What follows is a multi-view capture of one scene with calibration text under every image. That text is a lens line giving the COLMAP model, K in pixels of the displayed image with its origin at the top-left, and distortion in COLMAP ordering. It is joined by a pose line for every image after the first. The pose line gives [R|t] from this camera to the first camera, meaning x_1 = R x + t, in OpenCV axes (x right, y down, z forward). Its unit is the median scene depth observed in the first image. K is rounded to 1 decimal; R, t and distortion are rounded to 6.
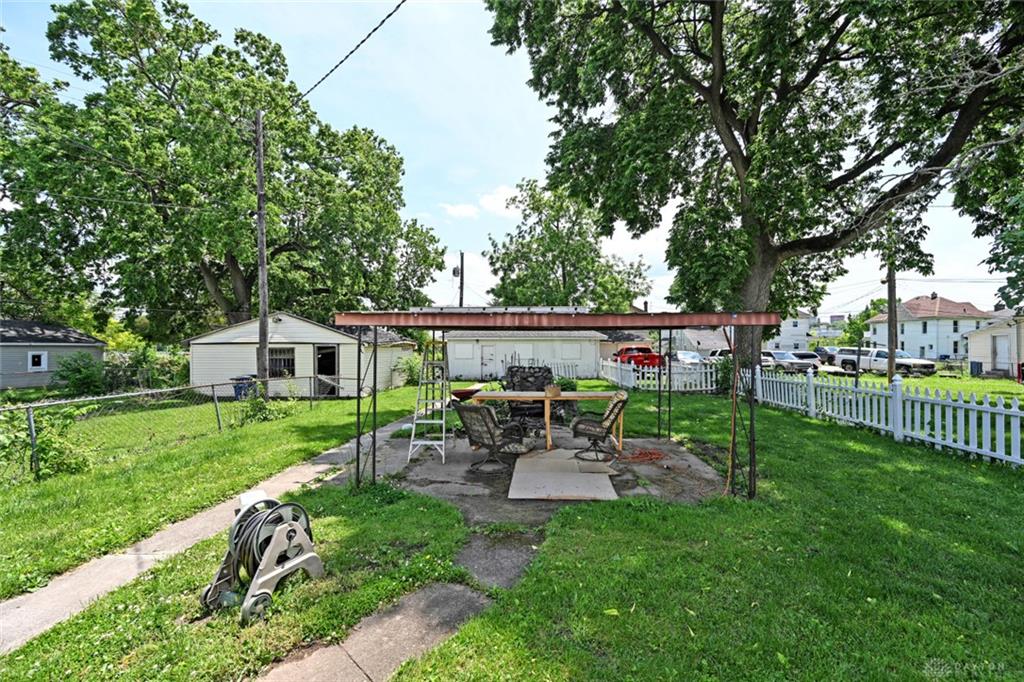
lens RADIAL K [[401.5, 0, 515.9], [0, 401.5, 345.5], [0, 0, 1]] dist [-0.000783, 0.000221]
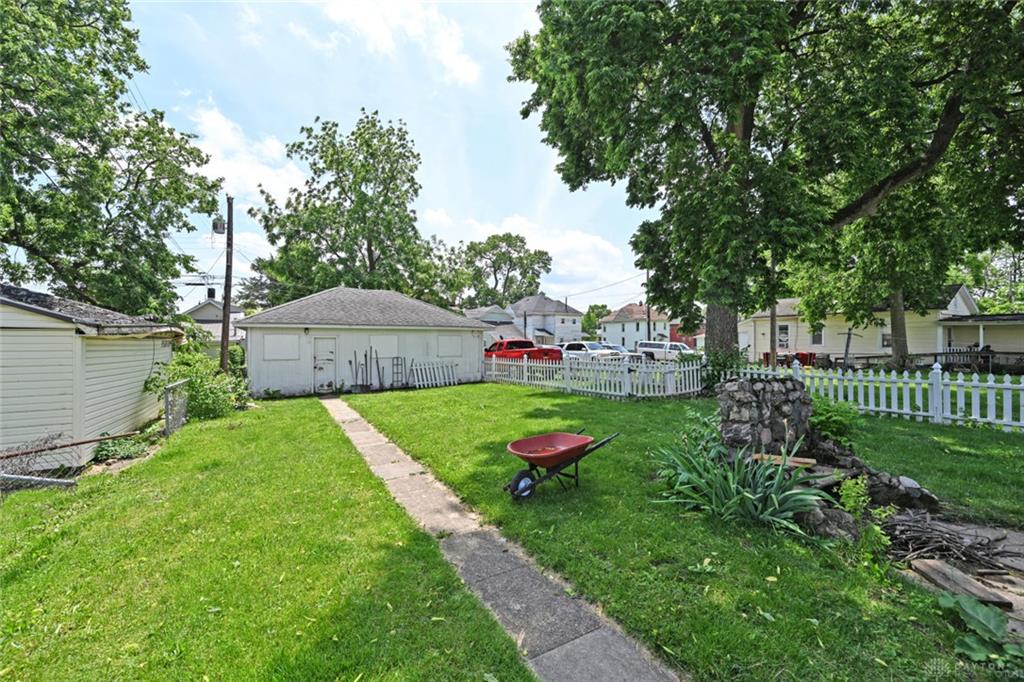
lens RADIAL K [[401.5, 0, 501.4], [0, 401.5, 342.5], [0, 0, 1]] dist [-0.000783, 0.000221]
pose [[0.846460, -0.002886, 0.532445, -0.095090], [0.002000, 0.999995, 0.002240, 0.003490], [-0.532449, -0.000831, 0.846462, 0.180312]]
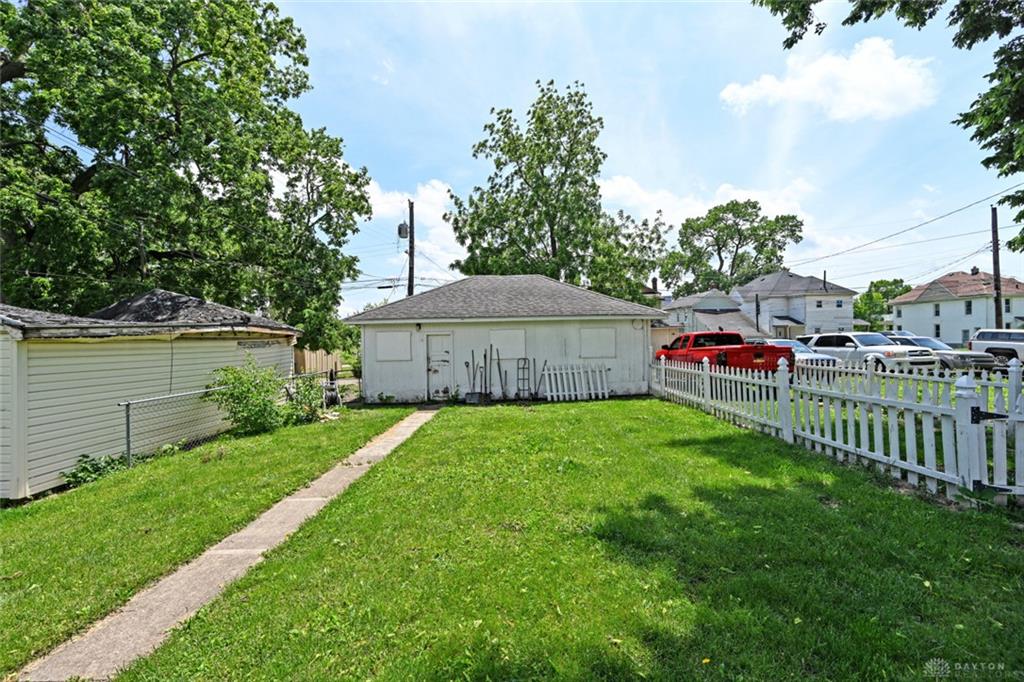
lens RADIAL K [[401.5, 0, 501.1], [0, 401.5, 340.2], [0, 0, 1]] dist [-0.000783, 0.000221]
pose [[0.999390, -0.017727, 0.030090, -0.002350], [0.017557, 0.999828, 0.005910, 0.002845], [-0.030189, -0.005378, 0.999530, 0.263632]]
